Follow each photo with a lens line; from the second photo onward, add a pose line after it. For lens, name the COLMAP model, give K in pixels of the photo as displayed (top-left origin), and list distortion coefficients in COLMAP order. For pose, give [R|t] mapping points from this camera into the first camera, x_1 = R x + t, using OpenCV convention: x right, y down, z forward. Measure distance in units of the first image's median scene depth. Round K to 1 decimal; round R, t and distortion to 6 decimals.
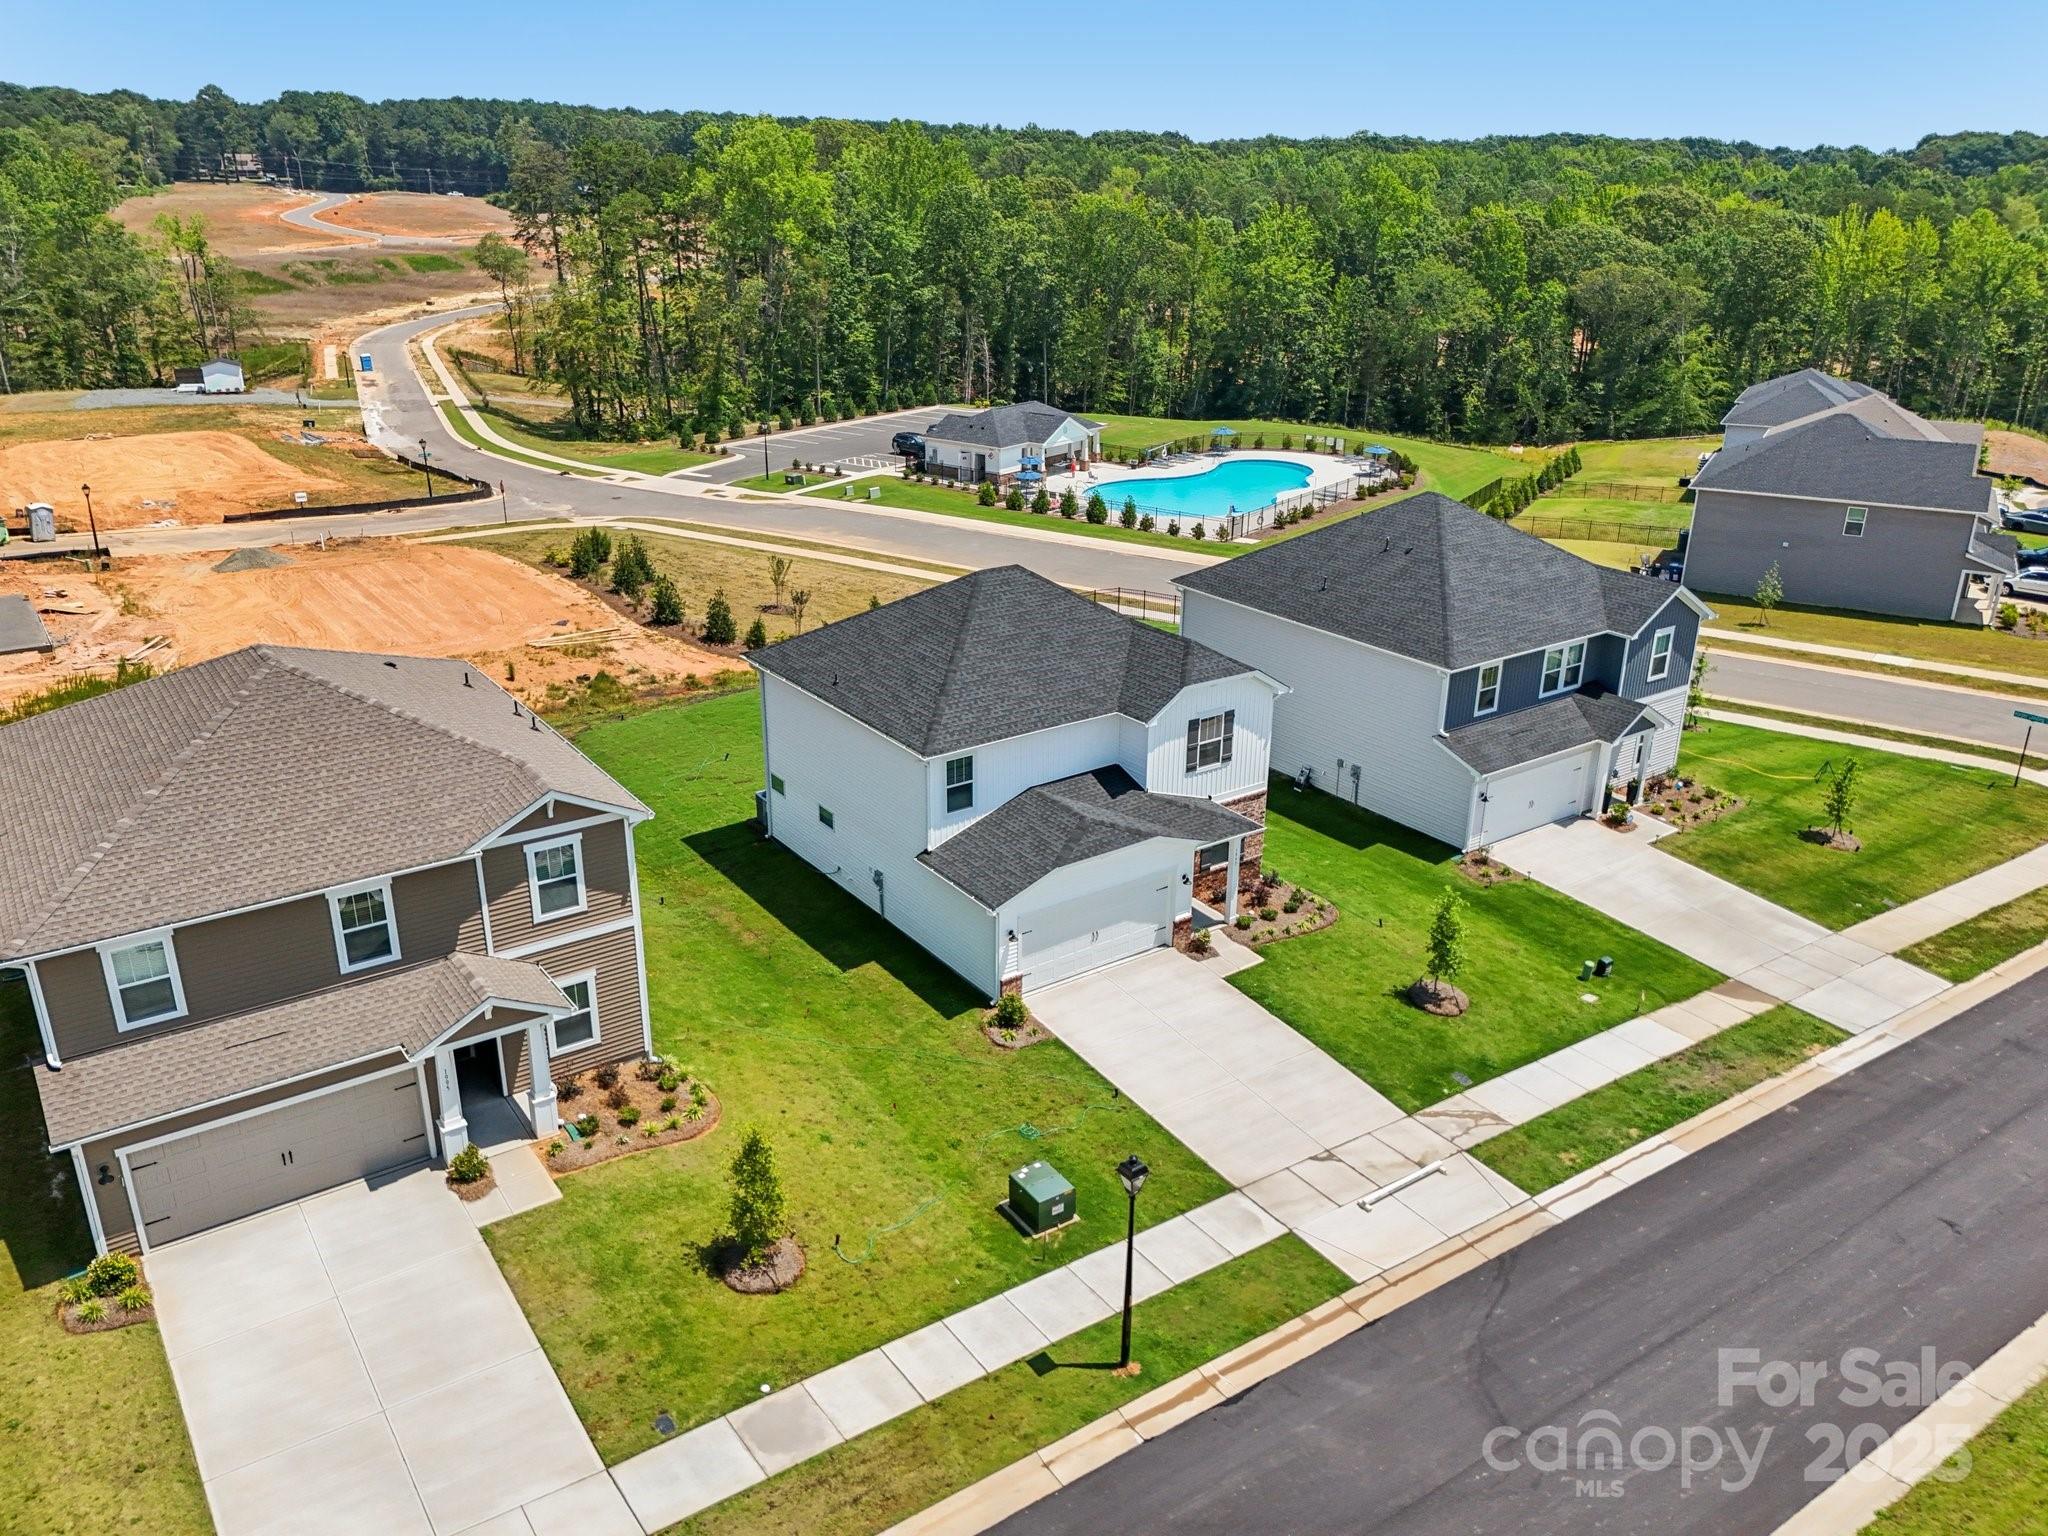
lens RADIAL K [[1524.9, 0, 1024.0], [0, 1524.9, 768.0], [0, 0, 1]] dist [0.059873, -0.059944]
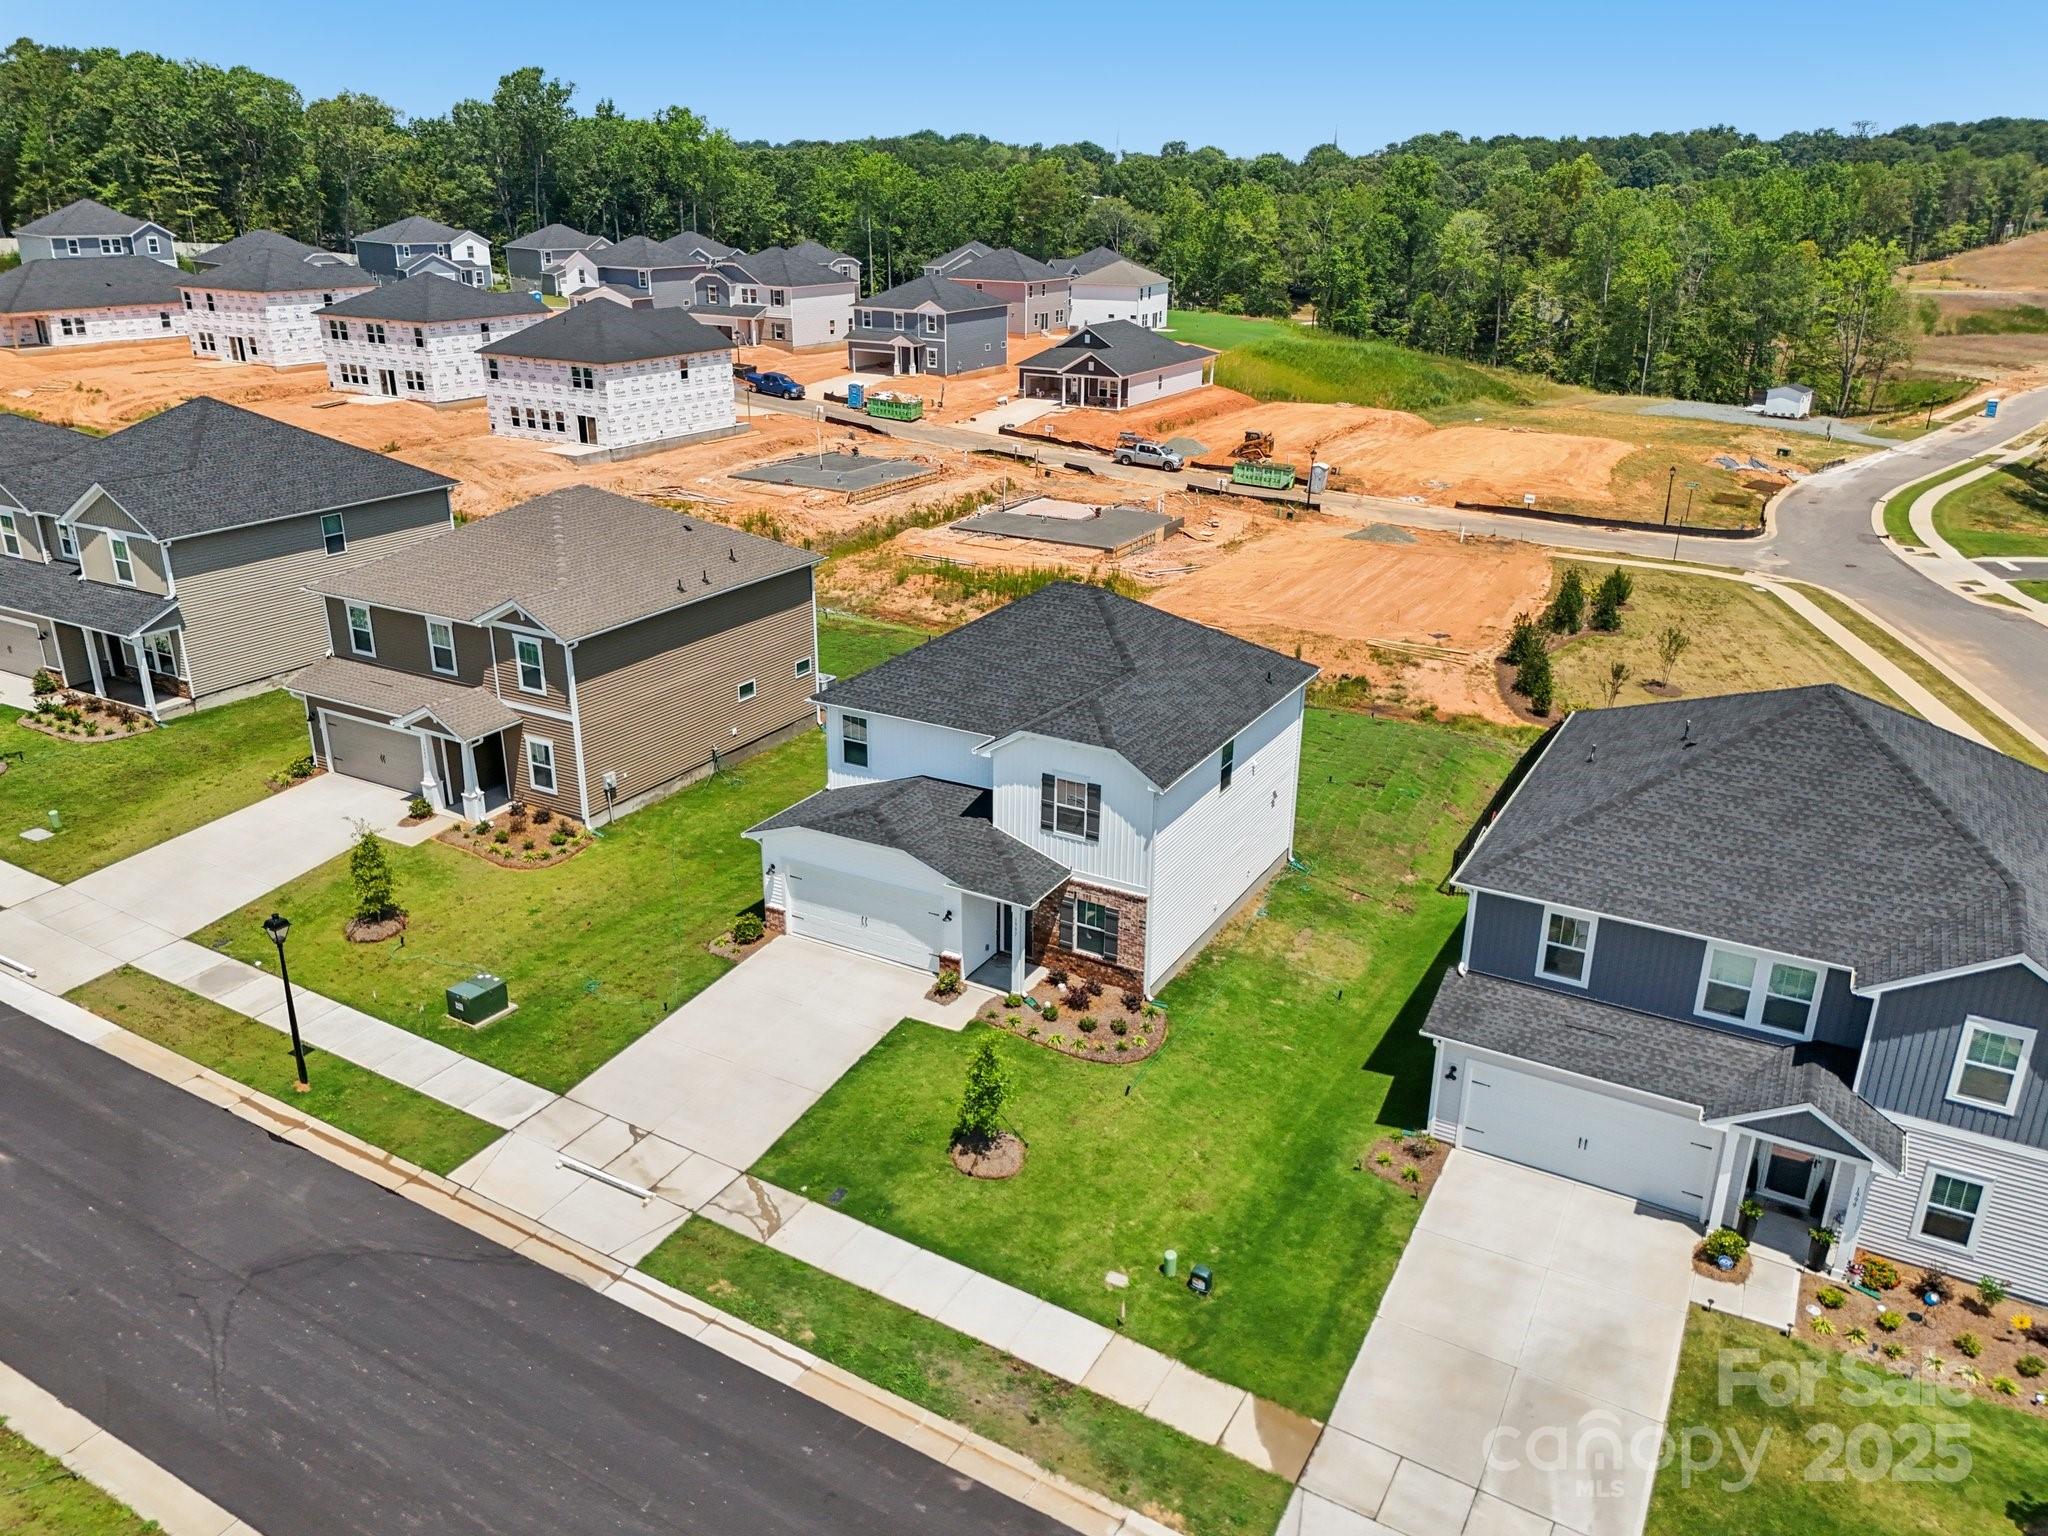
lens RADIAL K [[1524.9, 0, 1024.0], [0, 1524.9, 768.0], [0, 0, 1]] dist [0.059873, -0.059944]
pose [[0.429259, 0.320749, -0.844309, 0.866095], [-0.336538, 0.924299, 0.180036, -0.192743], [0.838140, 0.206860, 0.504708, 0.511456]]
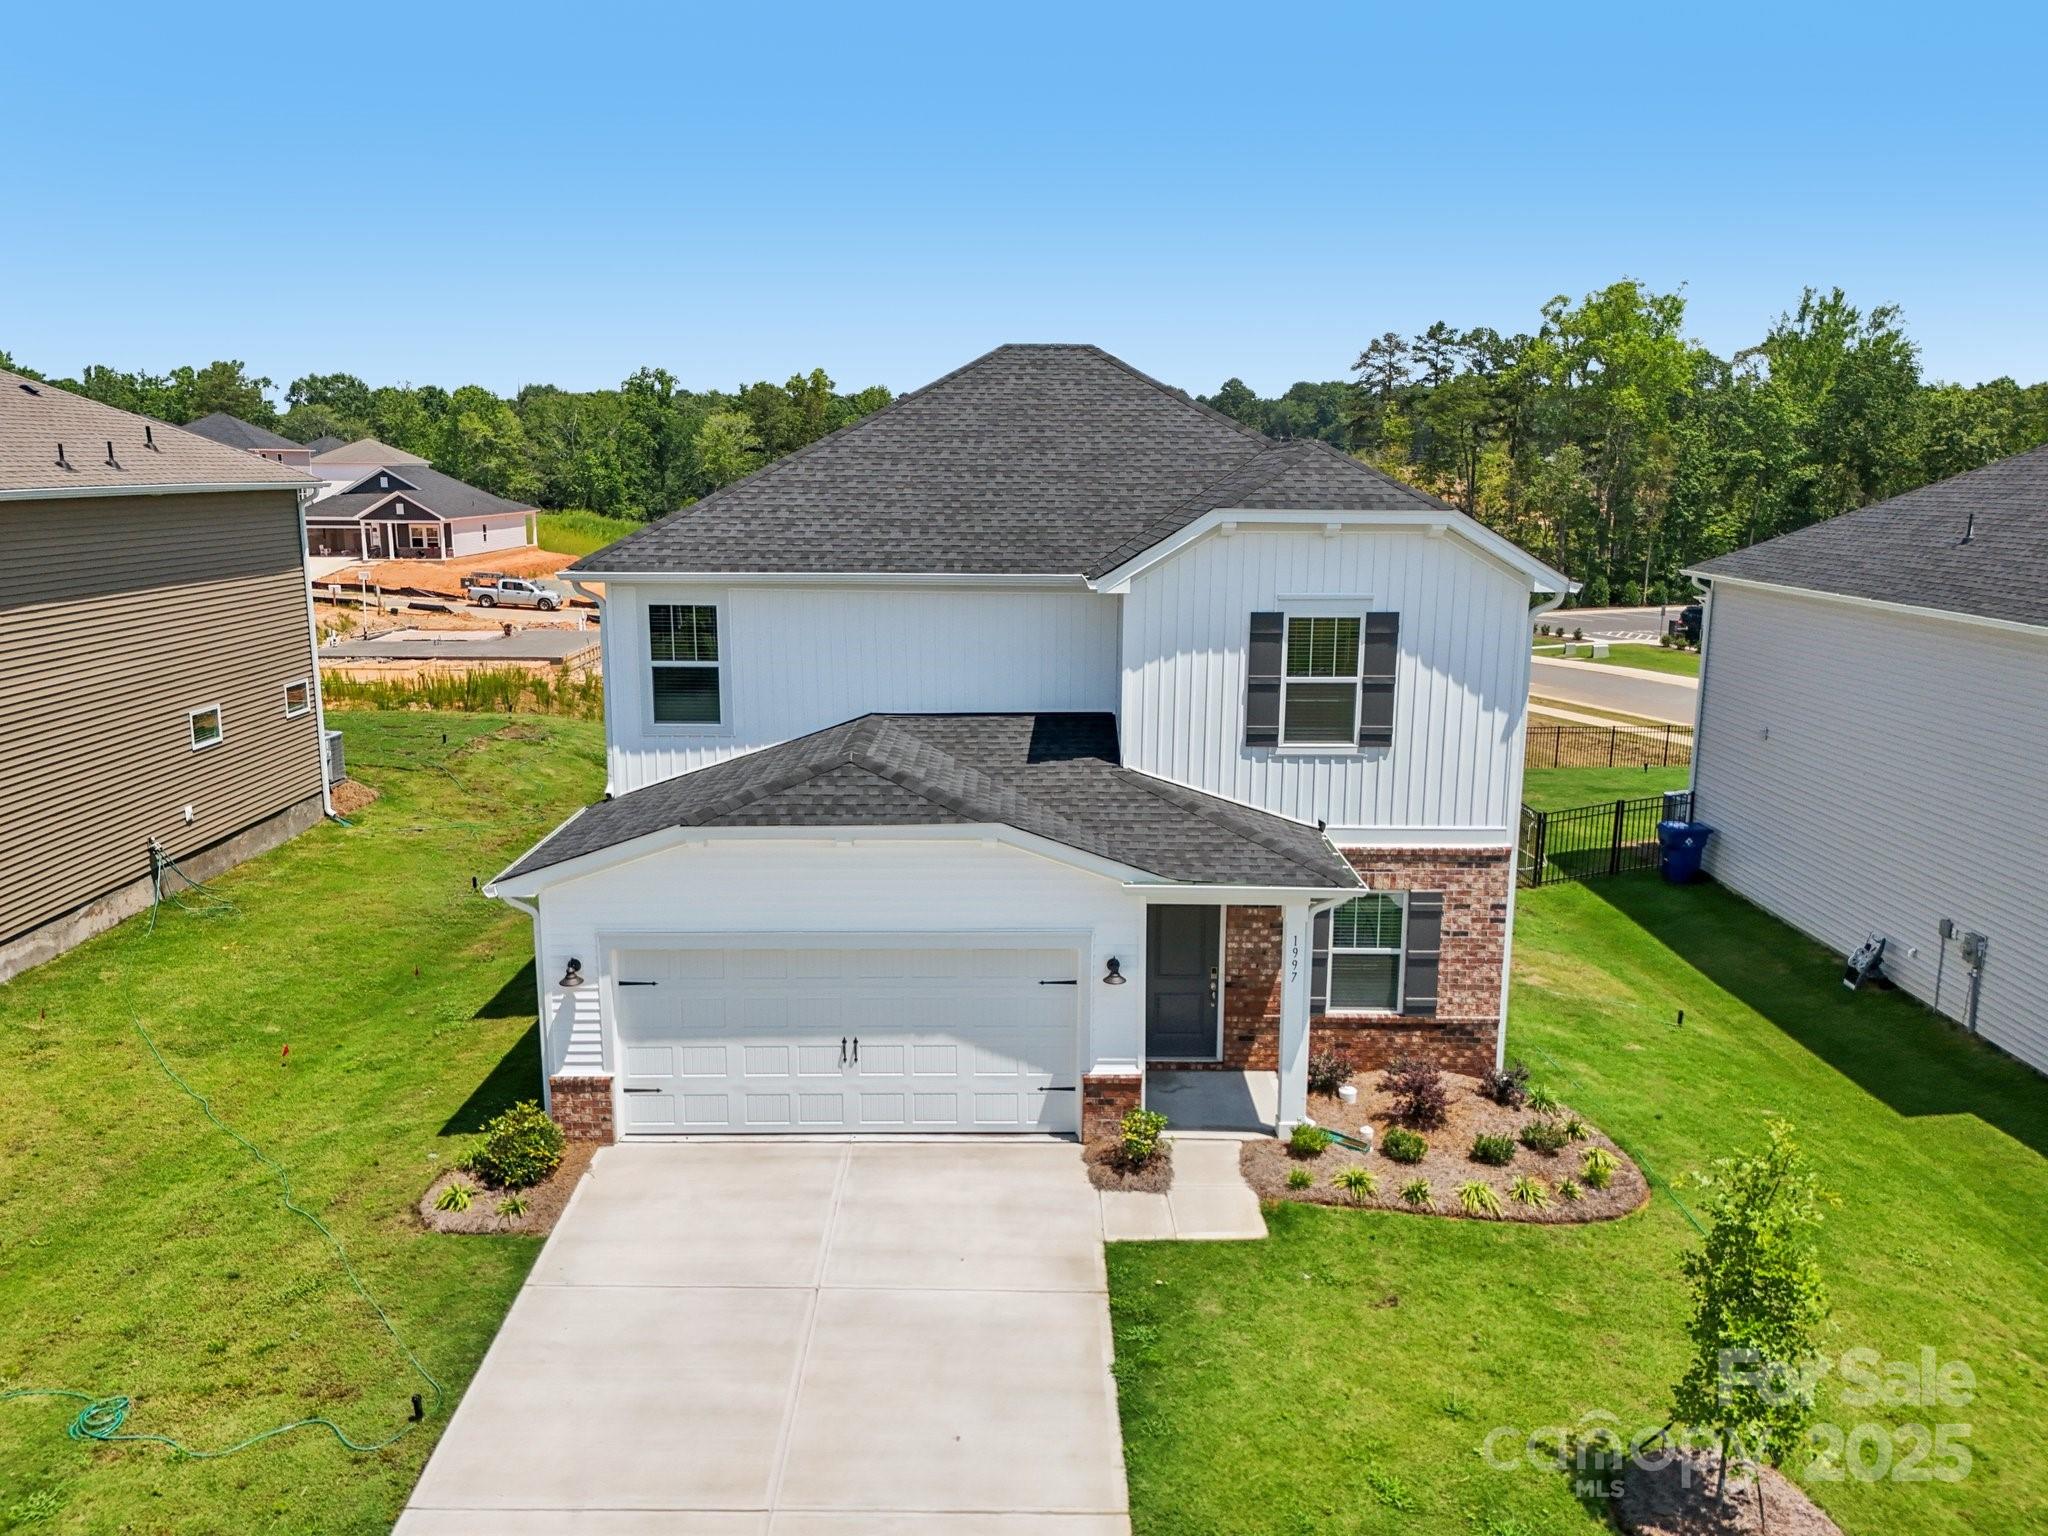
lens RADIAL K [[1524.9, 0, 1024.0], [0, 1524.9, 768.0], [0, 0, 1]] dist [0.059873, -0.059944]
pose [[0.818066, 0.108108, -0.564873, 0.289886], [-0.208550, 0.971087, -0.116177, 0.069302], [0.535981, 0.212845, 0.816959, 0.624572]]
